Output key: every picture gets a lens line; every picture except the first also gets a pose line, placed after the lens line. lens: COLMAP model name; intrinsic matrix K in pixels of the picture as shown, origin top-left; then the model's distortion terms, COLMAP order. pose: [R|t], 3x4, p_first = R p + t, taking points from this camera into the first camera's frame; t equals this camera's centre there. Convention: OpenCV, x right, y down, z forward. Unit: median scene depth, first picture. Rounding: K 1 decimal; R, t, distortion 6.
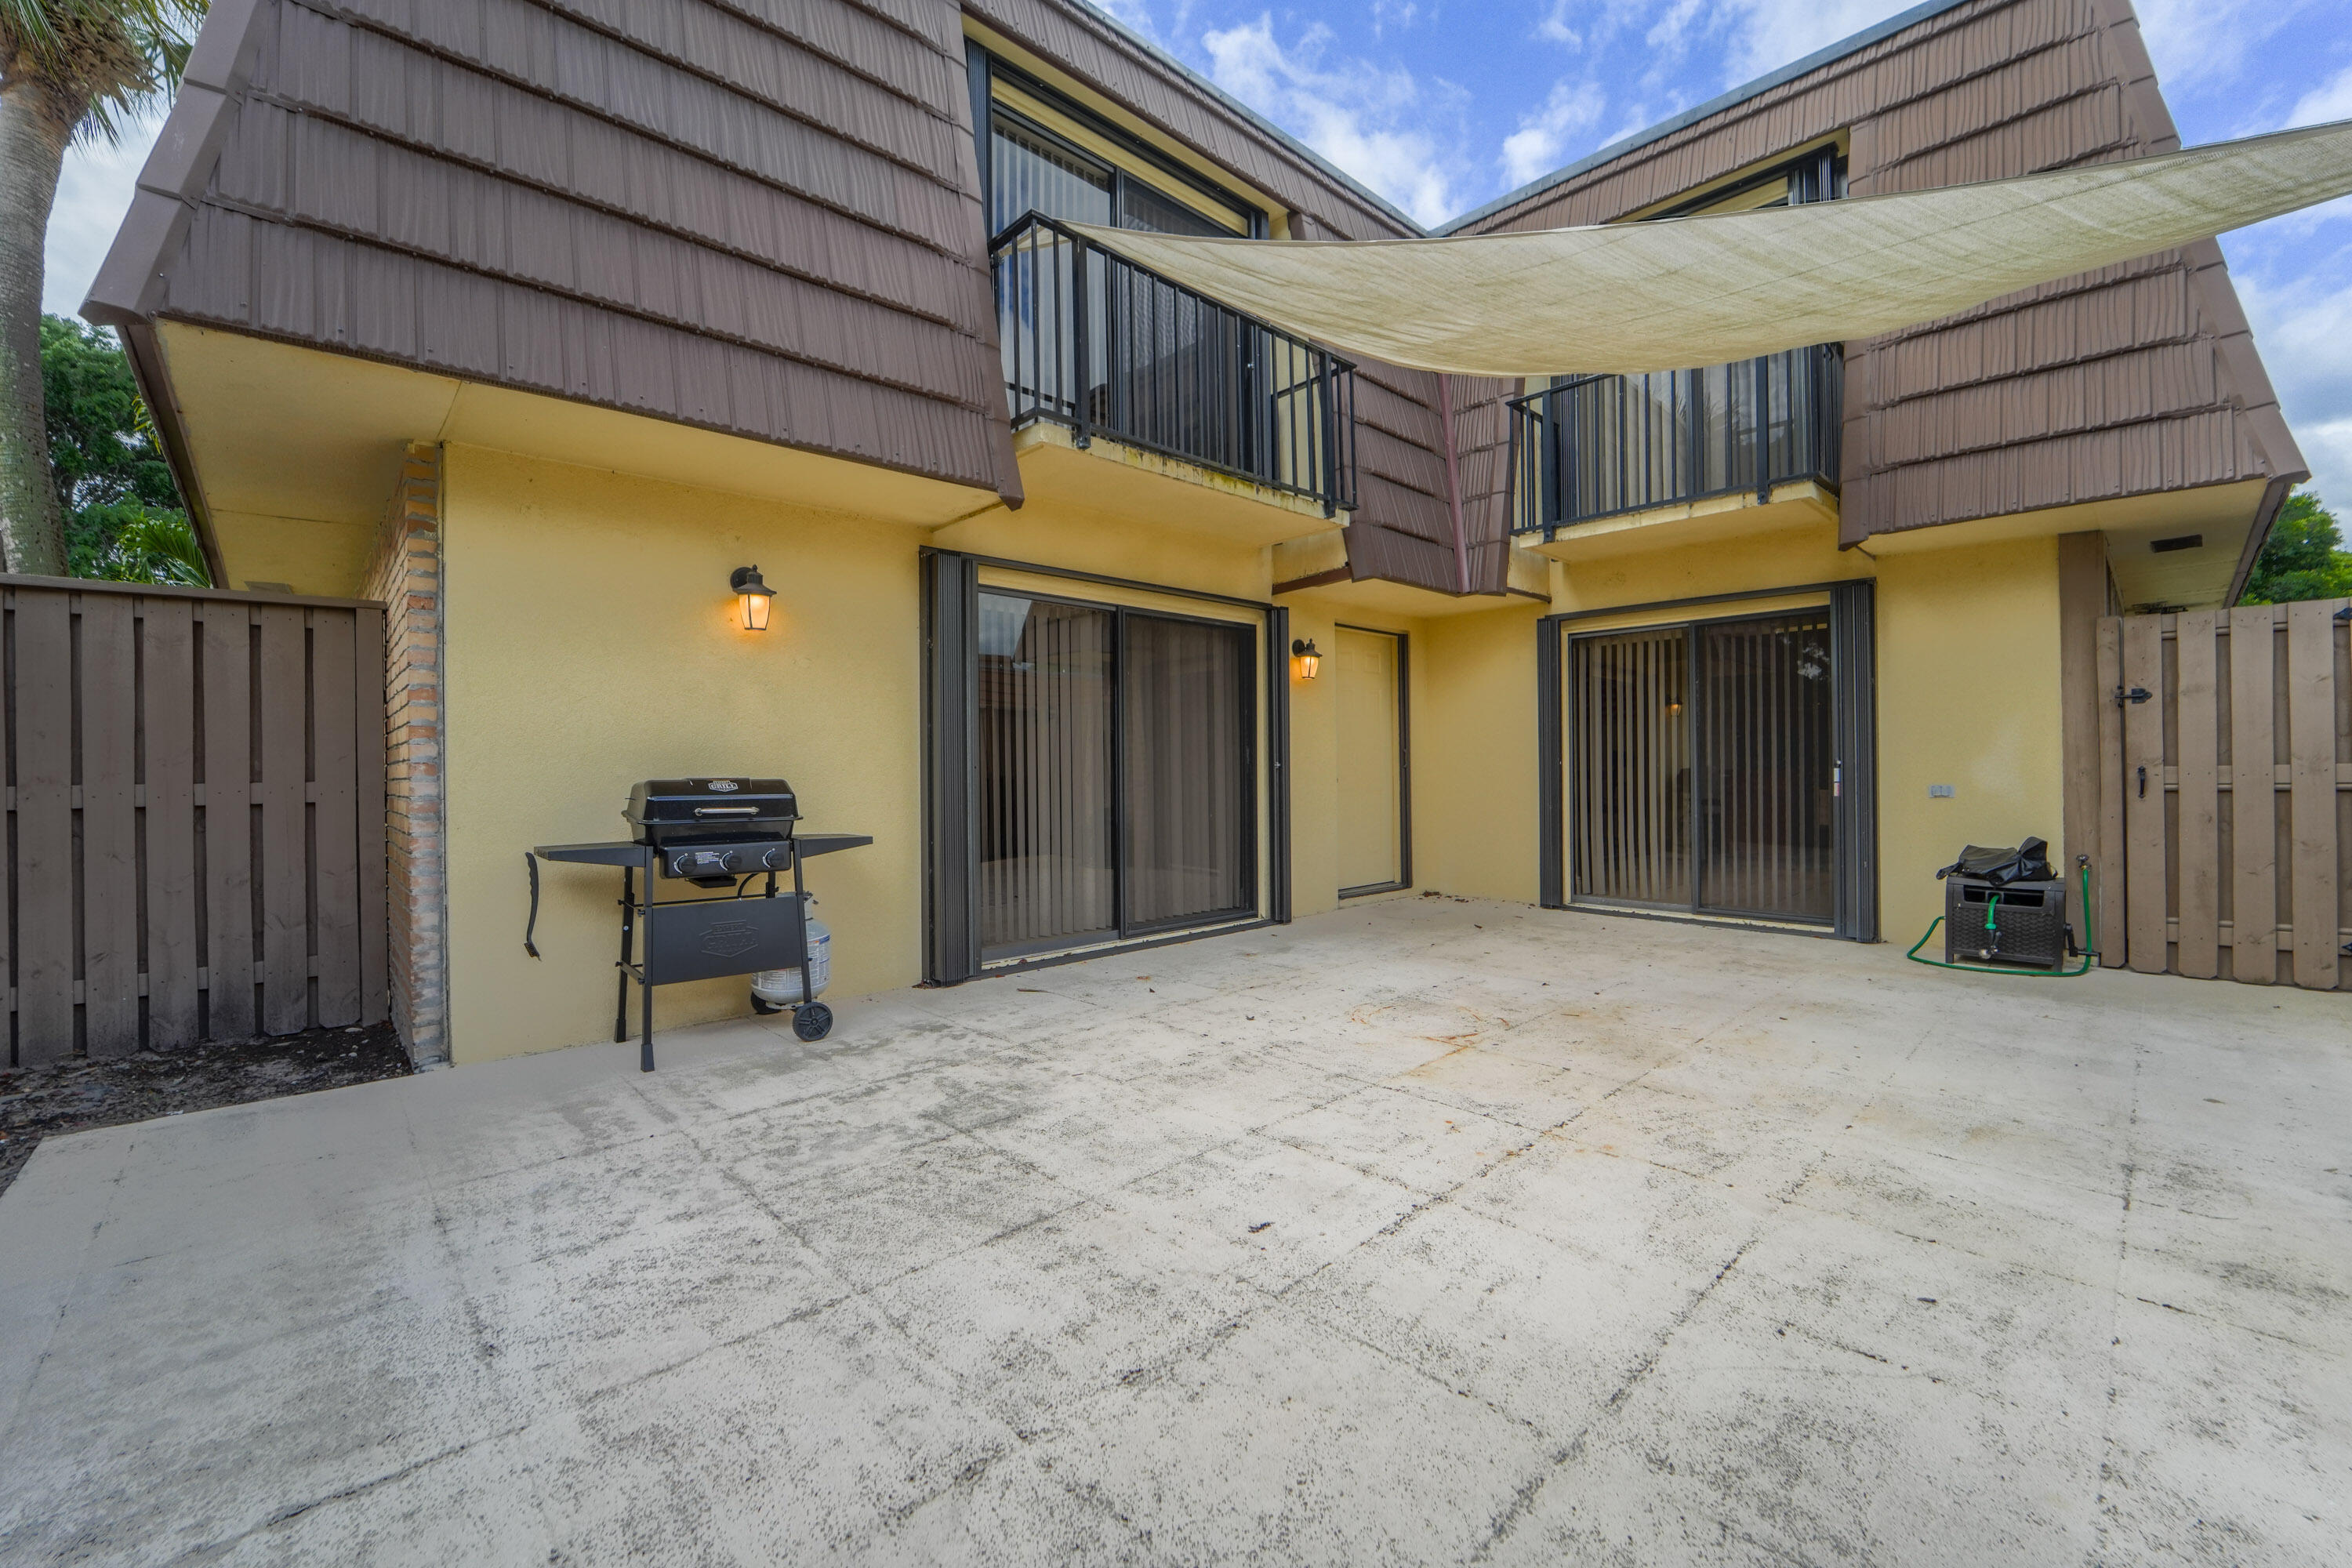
lens RADIAL K [[945.0, 0, 1179.8], [0, 945.0, 773.8], [0, 0, 1]] dist [-0.016820, 0.000455]
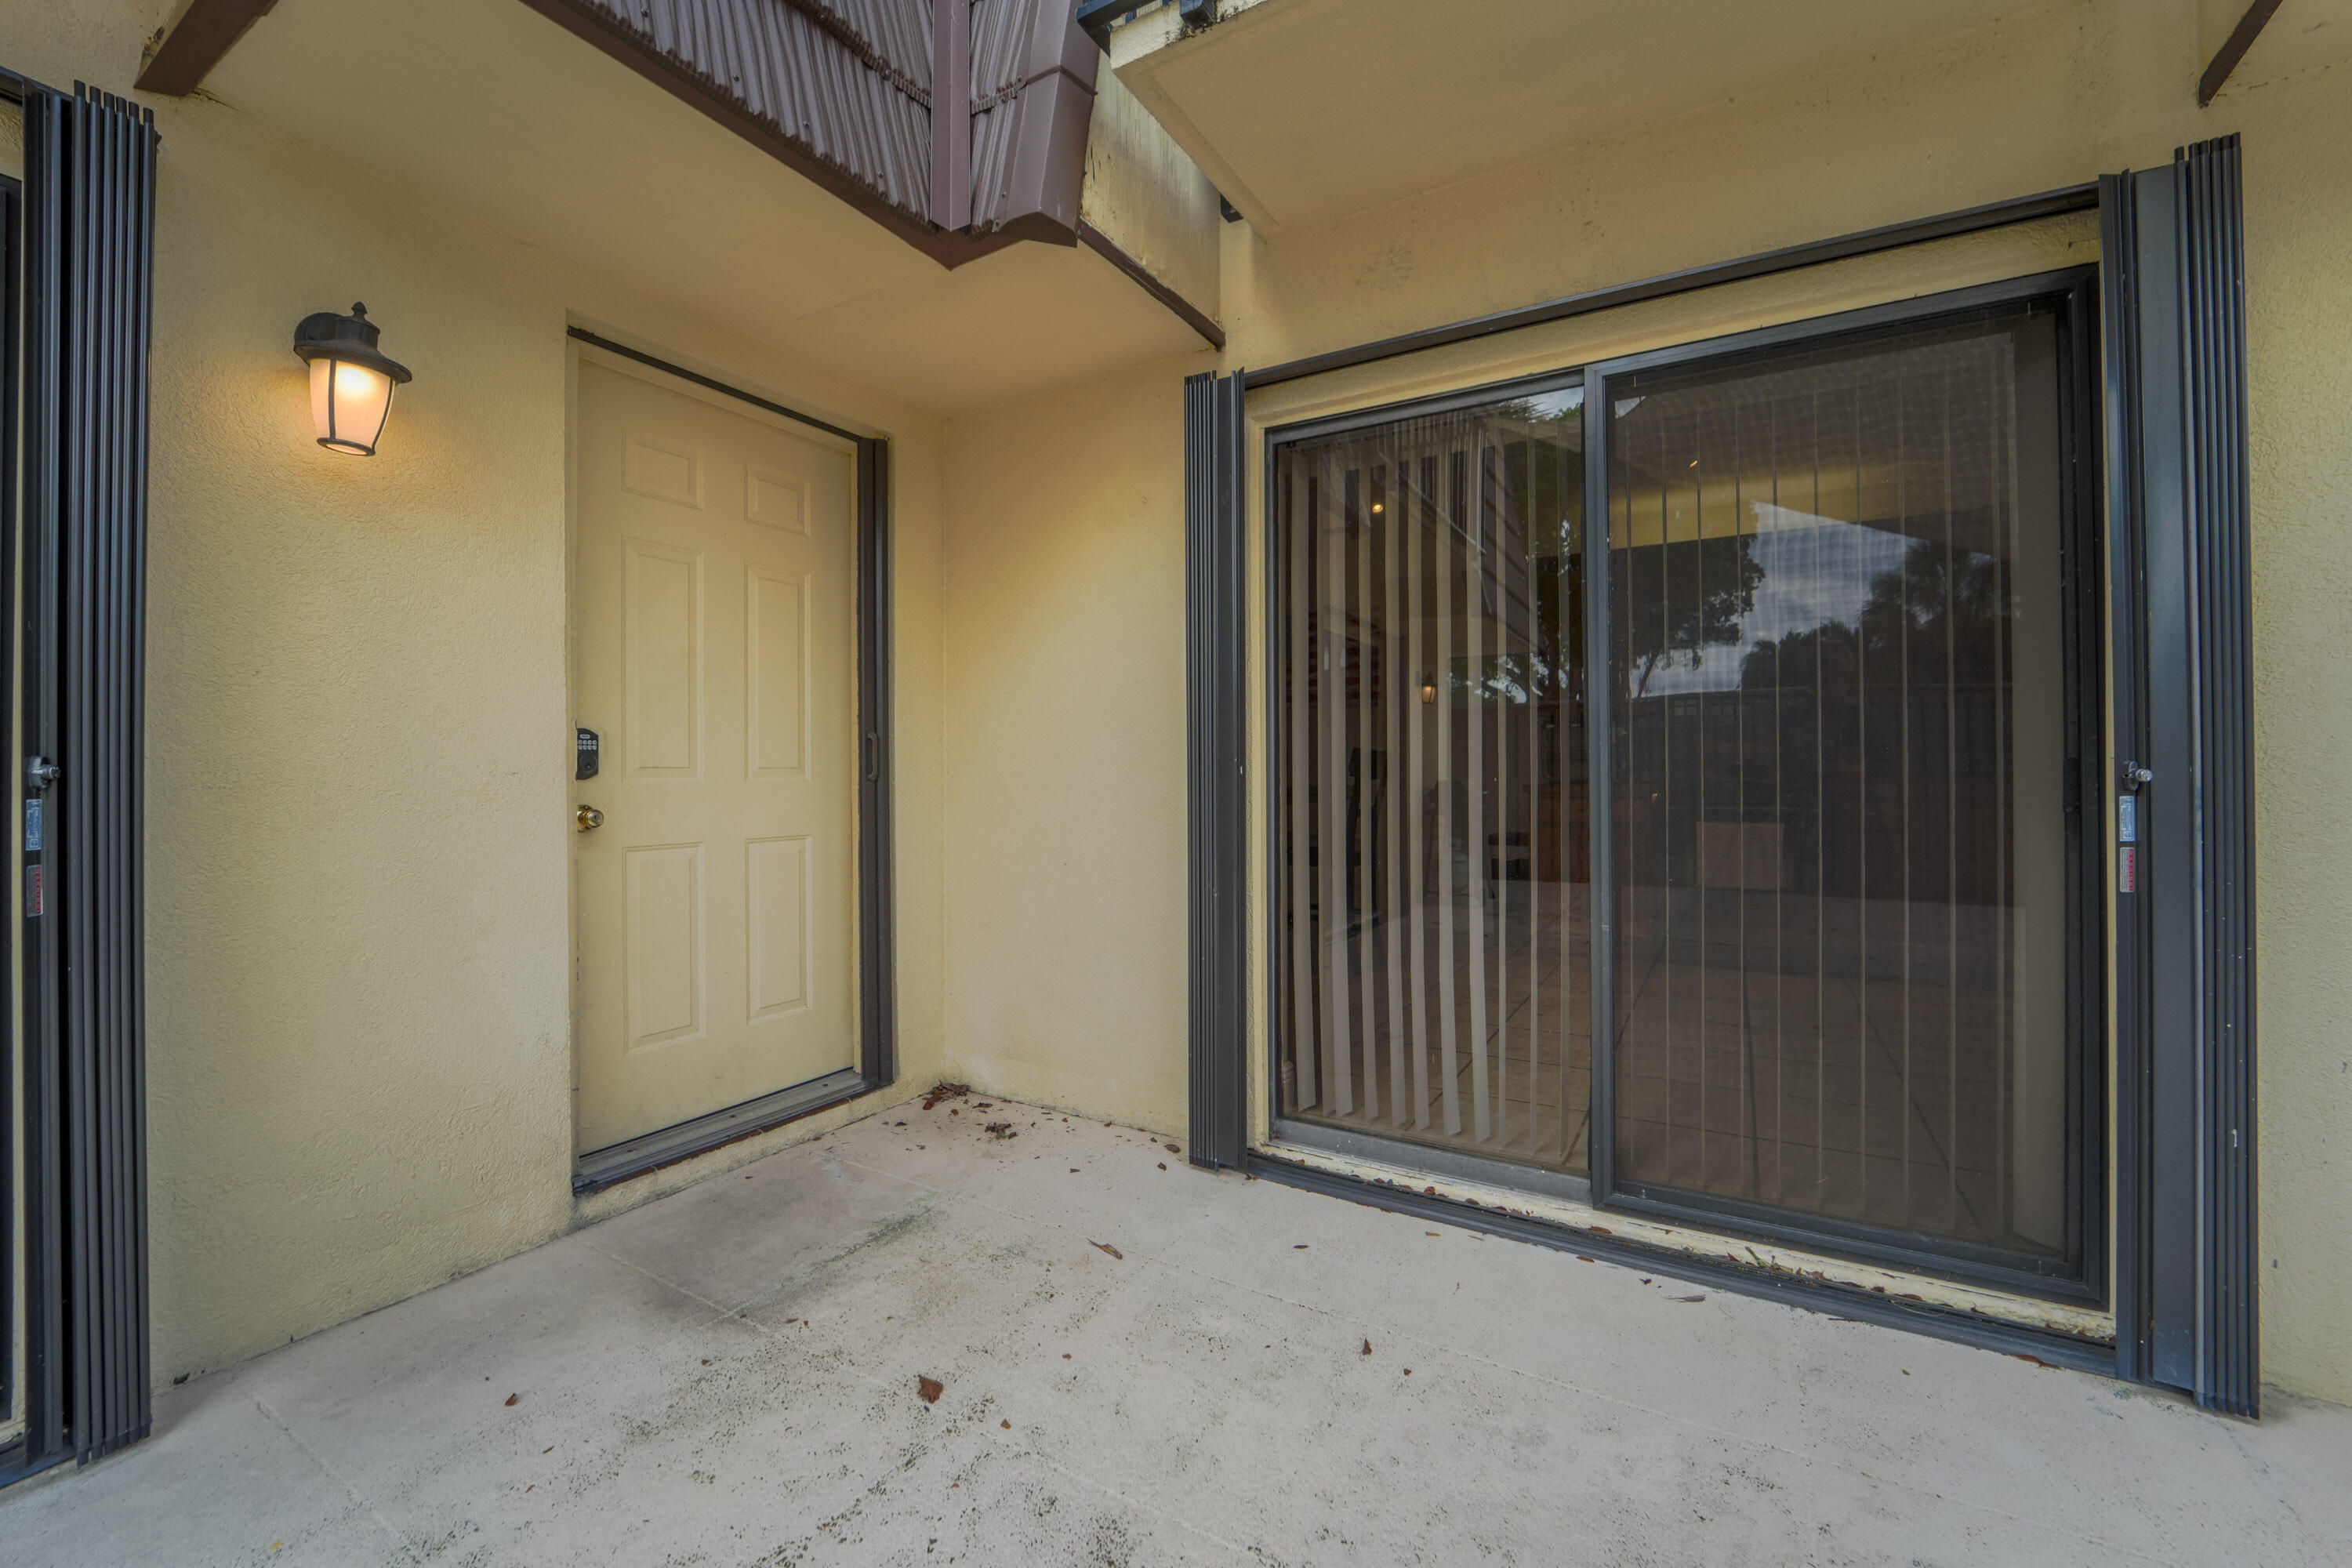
lens RADIAL K [[945.0, 0, 1179.8], [0, 945.0, 773.8], [0, 0, 1]] dist [-0.016820, 0.000455]
pose [[0.963579, 0.009907, 0.267240, 0.309239], [-0.007678, 0.999927, -0.009382, -0.007653], [-0.267313, 0.006989, 0.963584, 0.714853]]
